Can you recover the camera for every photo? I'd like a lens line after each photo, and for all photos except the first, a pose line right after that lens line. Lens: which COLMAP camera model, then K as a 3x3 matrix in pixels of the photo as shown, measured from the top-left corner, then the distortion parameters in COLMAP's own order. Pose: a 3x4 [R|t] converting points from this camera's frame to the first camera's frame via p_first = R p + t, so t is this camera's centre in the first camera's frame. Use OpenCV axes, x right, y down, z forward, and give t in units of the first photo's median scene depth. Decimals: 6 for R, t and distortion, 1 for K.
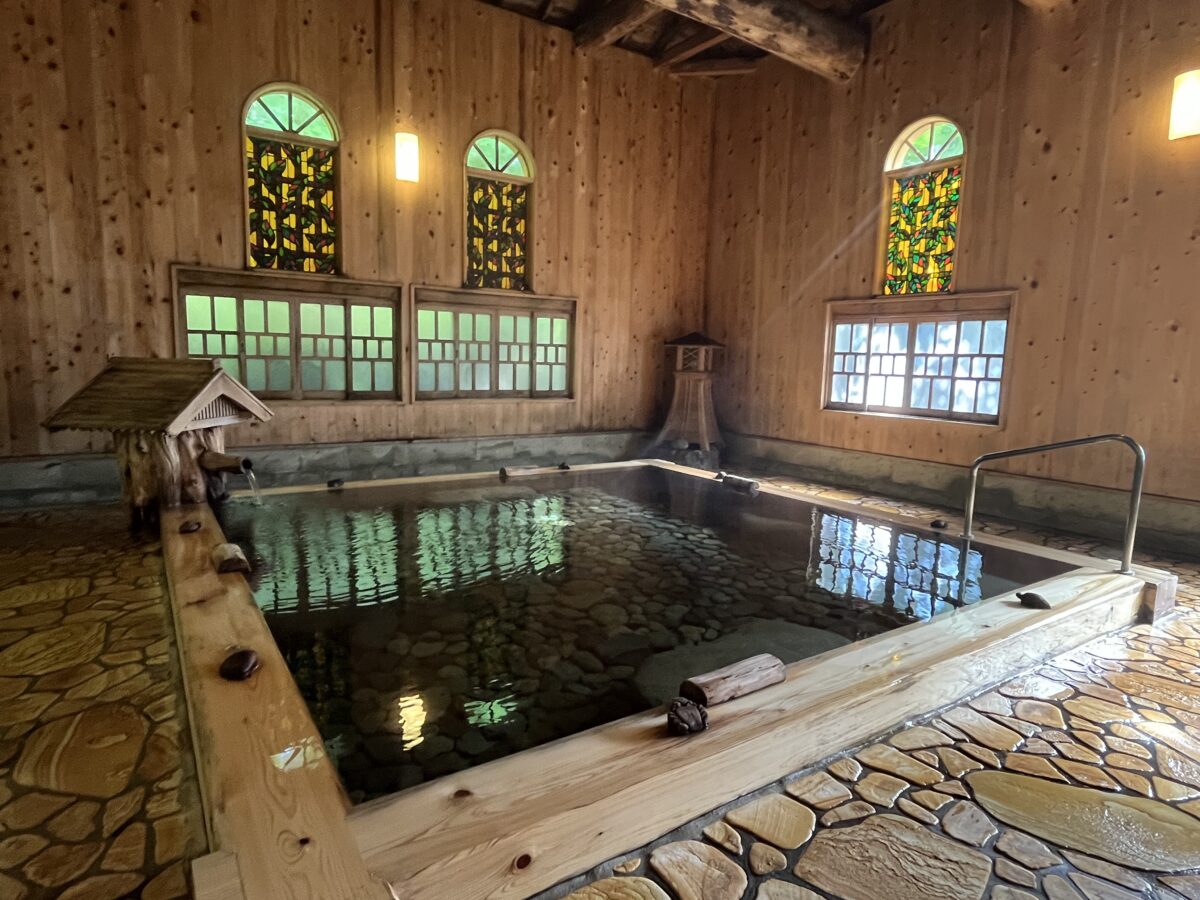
lens RADIAL K [[694.3, 0, 600.0], [0, 694.3, 450.0], [0, 0, 1]] dist [-0.003635, -0.000583]
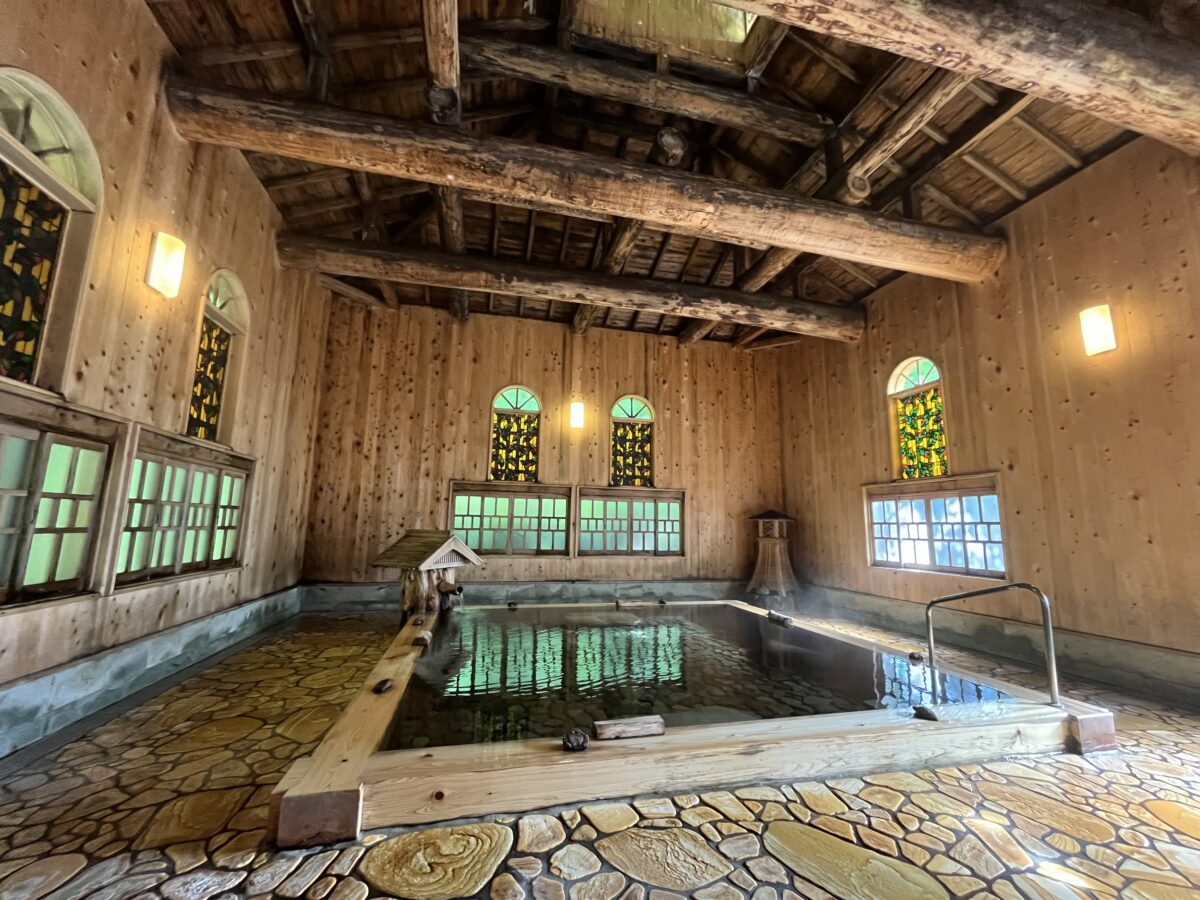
lens RADIAL K [[486.8, 0, 600.0], [0, 486.8, 450.0], [0, 0, 1]] dist [-0.002822, -0.000521]
pose [[0.939647, -0.063432, -0.336213, 0.193314], [-0.037899, 0.957320, -0.286534, 0.015976], [0.340039, 0.281983, 0.897139, -0.068252]]
